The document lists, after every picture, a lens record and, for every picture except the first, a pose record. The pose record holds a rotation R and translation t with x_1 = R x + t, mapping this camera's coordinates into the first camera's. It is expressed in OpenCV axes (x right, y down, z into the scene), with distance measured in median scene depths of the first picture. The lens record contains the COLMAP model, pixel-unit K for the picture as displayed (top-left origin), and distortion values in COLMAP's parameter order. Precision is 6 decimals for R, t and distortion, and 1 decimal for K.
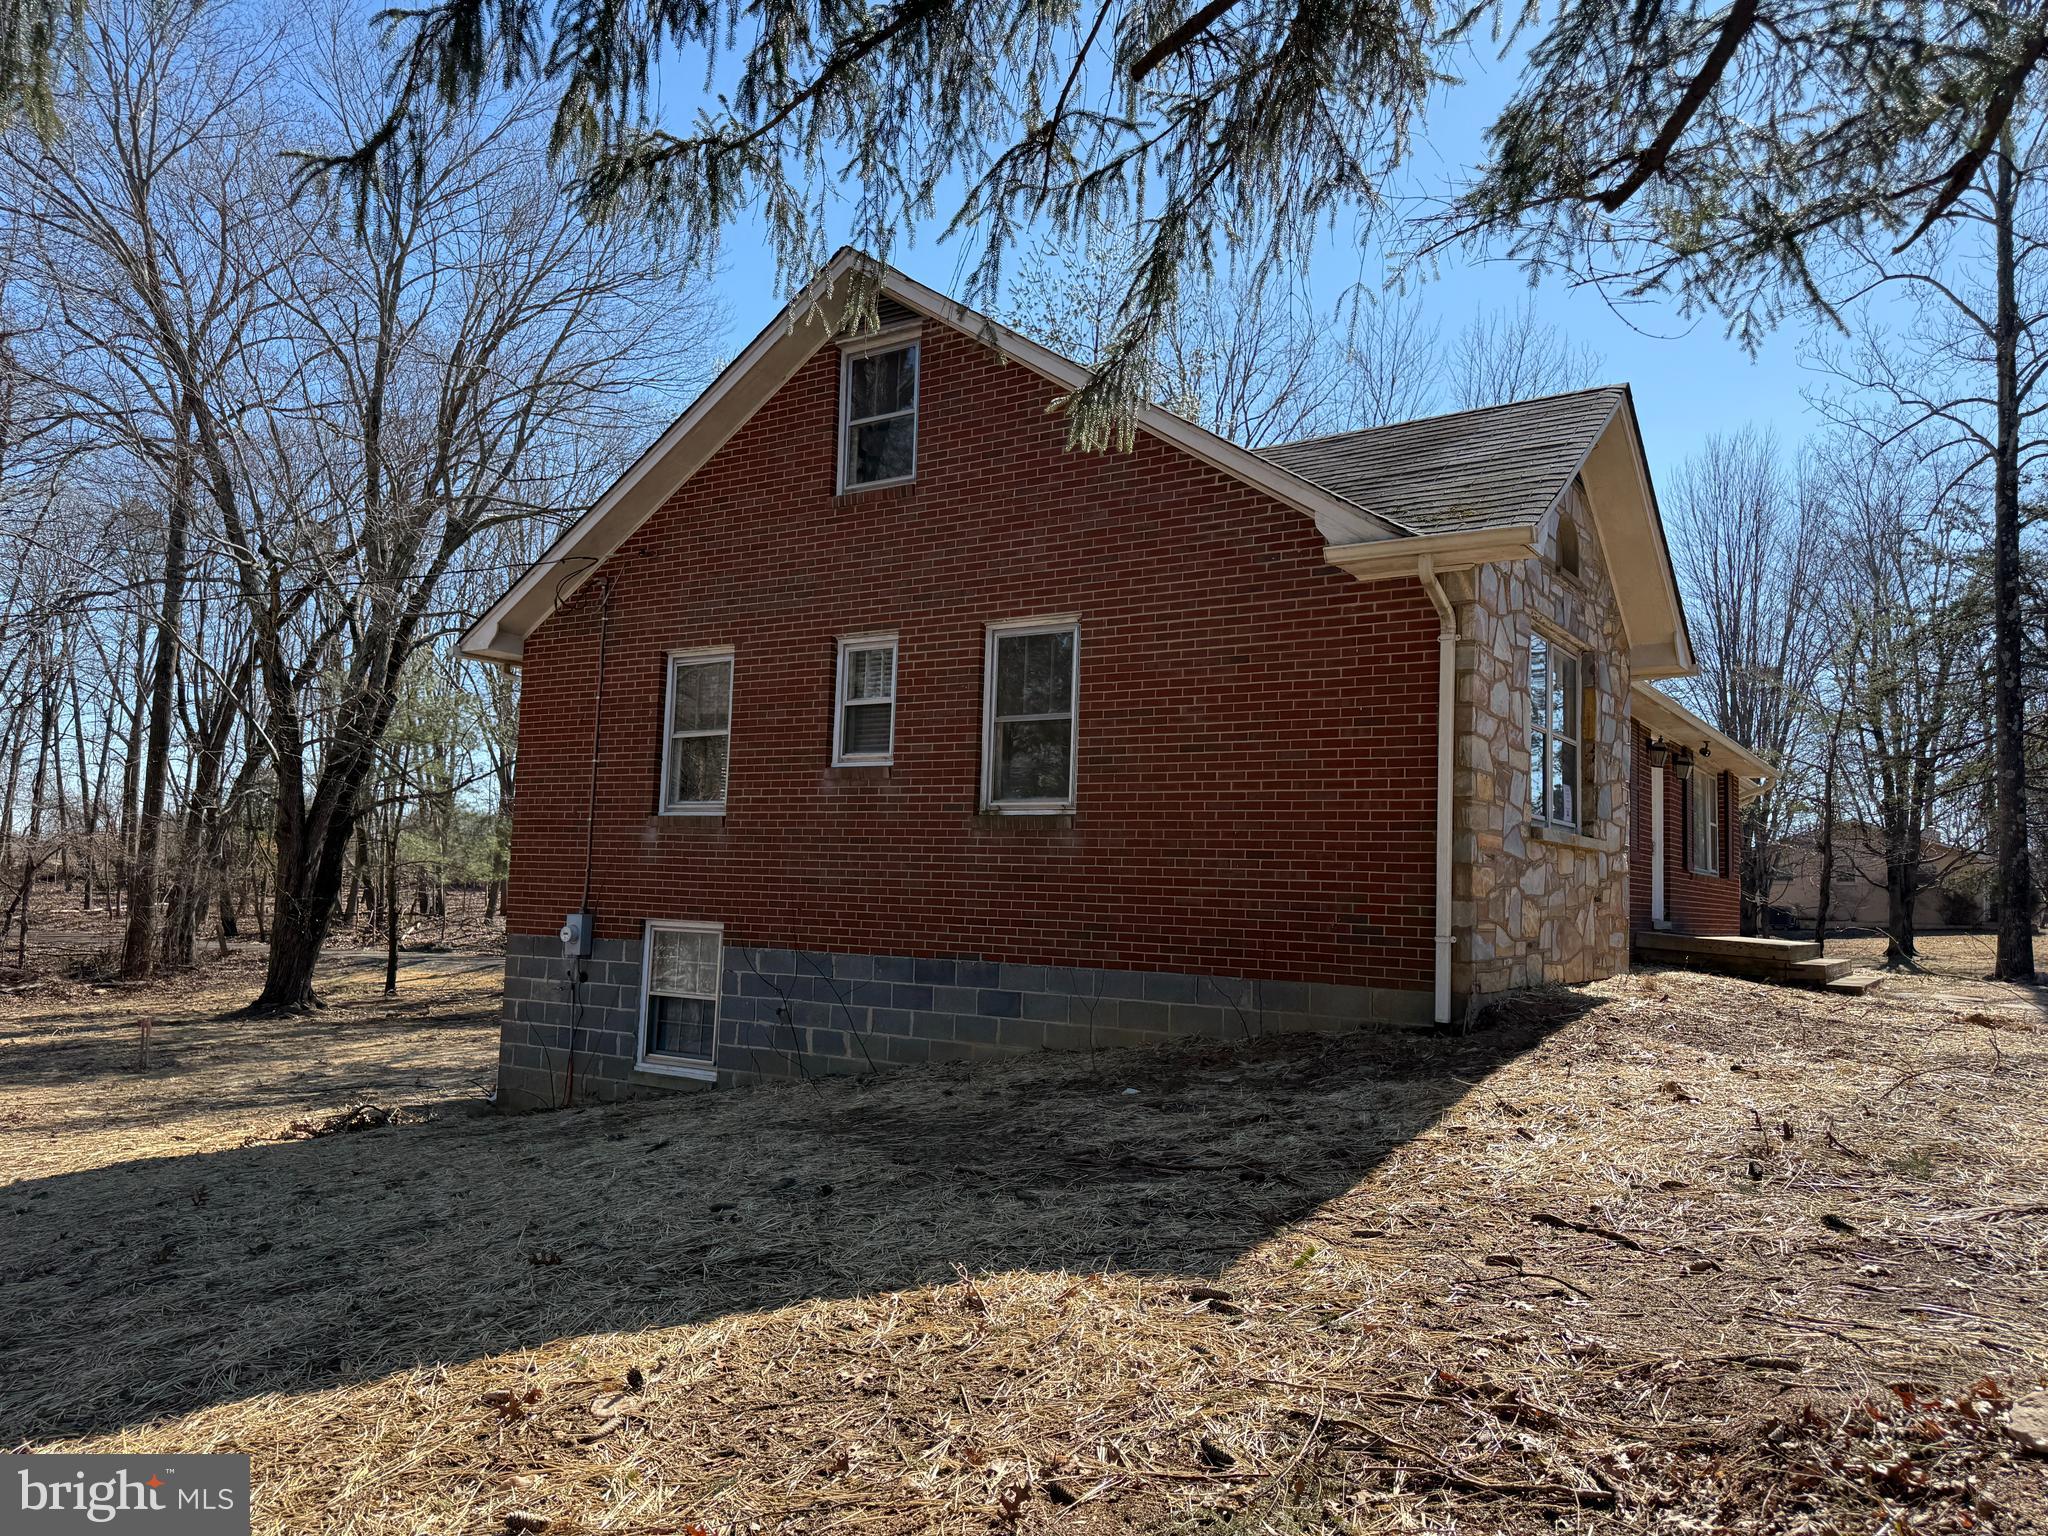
lens RADIAL K [[1442.3, 0, 1052.5], [0, 1442.3, 776.7], [0, 0, 1]] dist [0.063930, -0.089905]
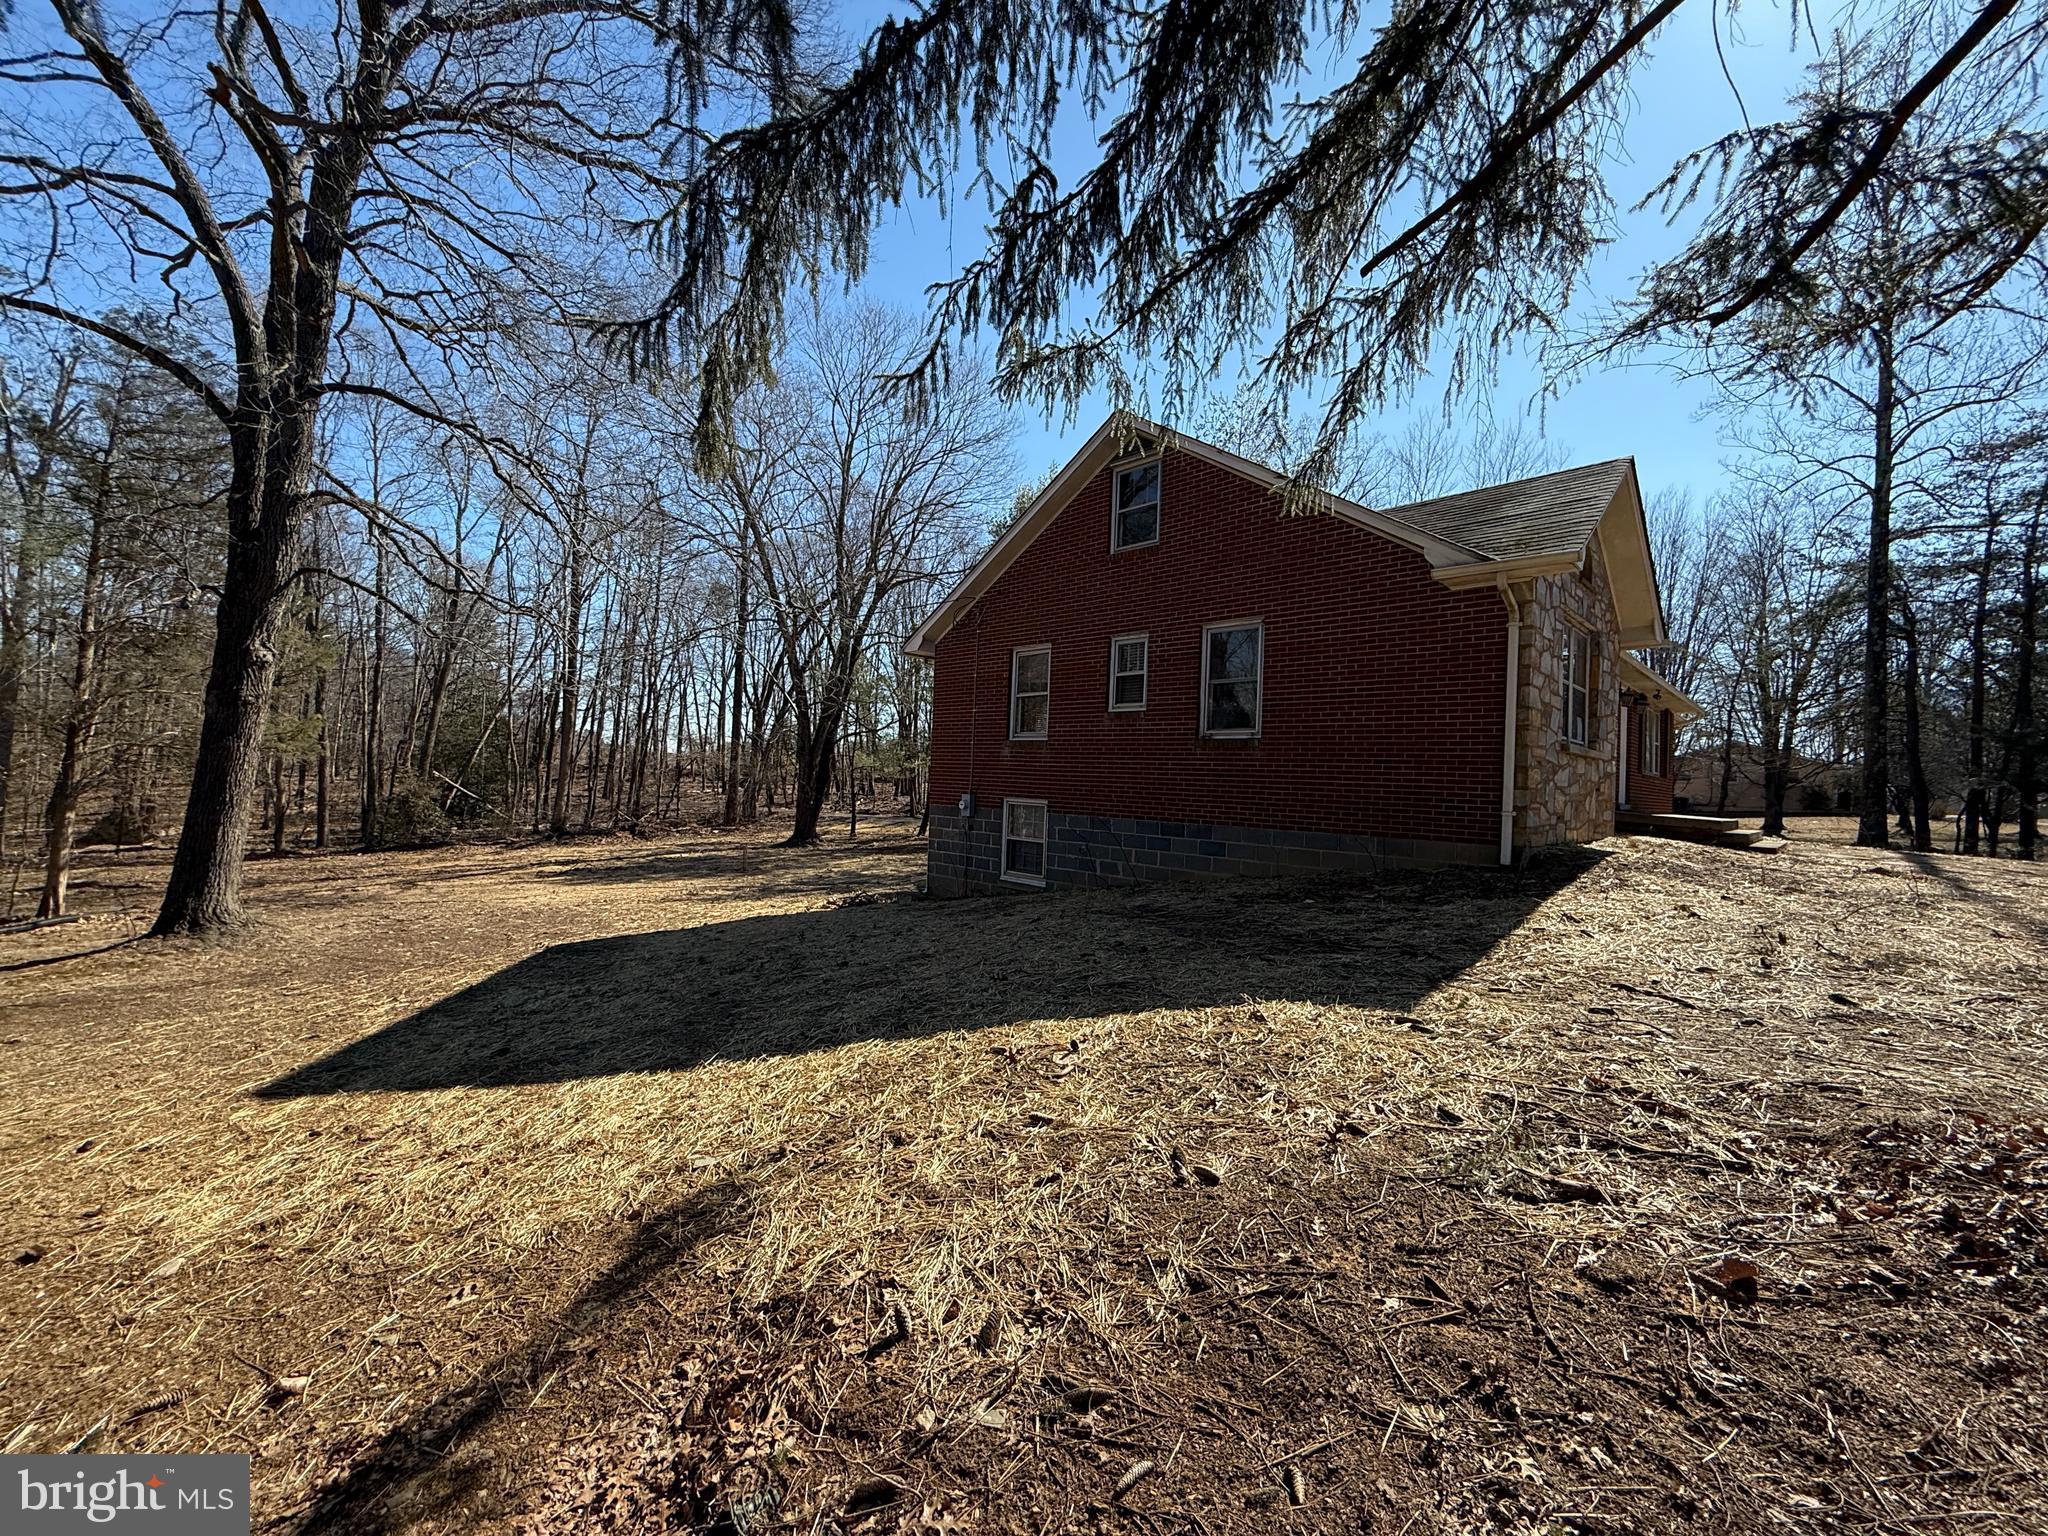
lens RADIAL K [[819.8, 0, 1024.0], [0, 819.8, 768.0], [0, 0, 1]] dist [-0.005104, 0.000107]
pose [[0.979038, 0.002374, -0.203665, -0.094721], [0.009511, 0.998308, 0.057356, 0.006244], [0.203457, -0.058091, 0.977359, 0.007162]]
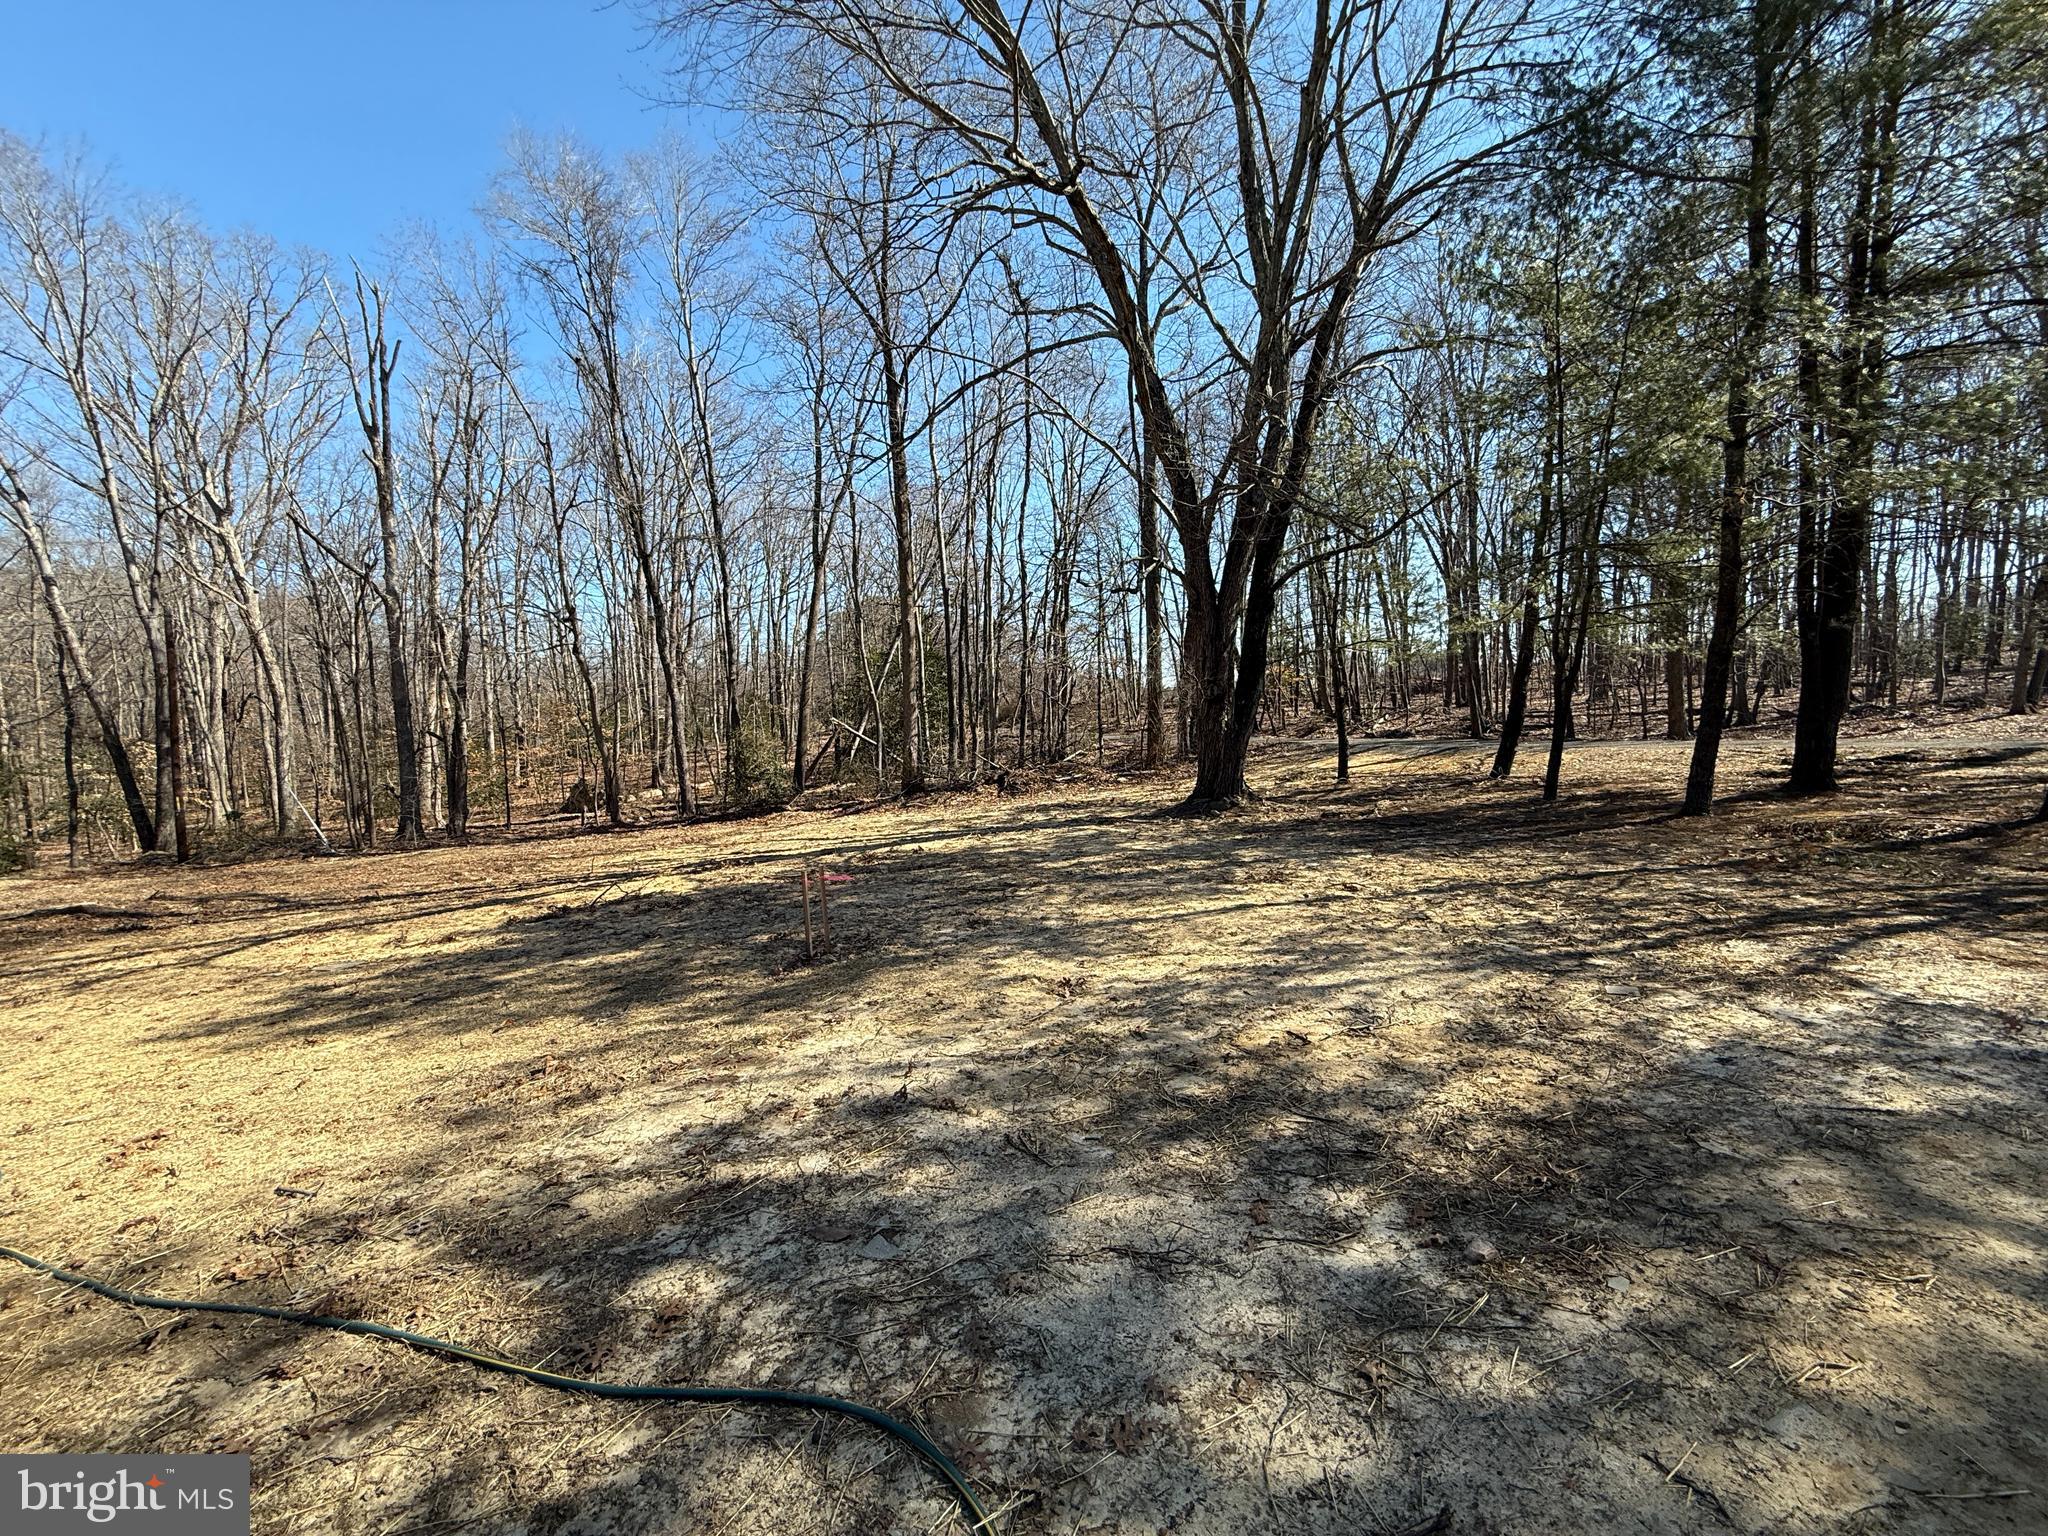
lens RADIAL K [[819.8, 0, 1024.0], [0, 819.8, 768.0], [0, 0, 1]] dist [-0.005104, 0.000107]
pose [[0.662324, -0.017267, -0.749019, -1.016716], [0.130046, 0.987208, 0.092237, 0.339084], [0.737845, -0.158498, 0.656097, 2.611221]]
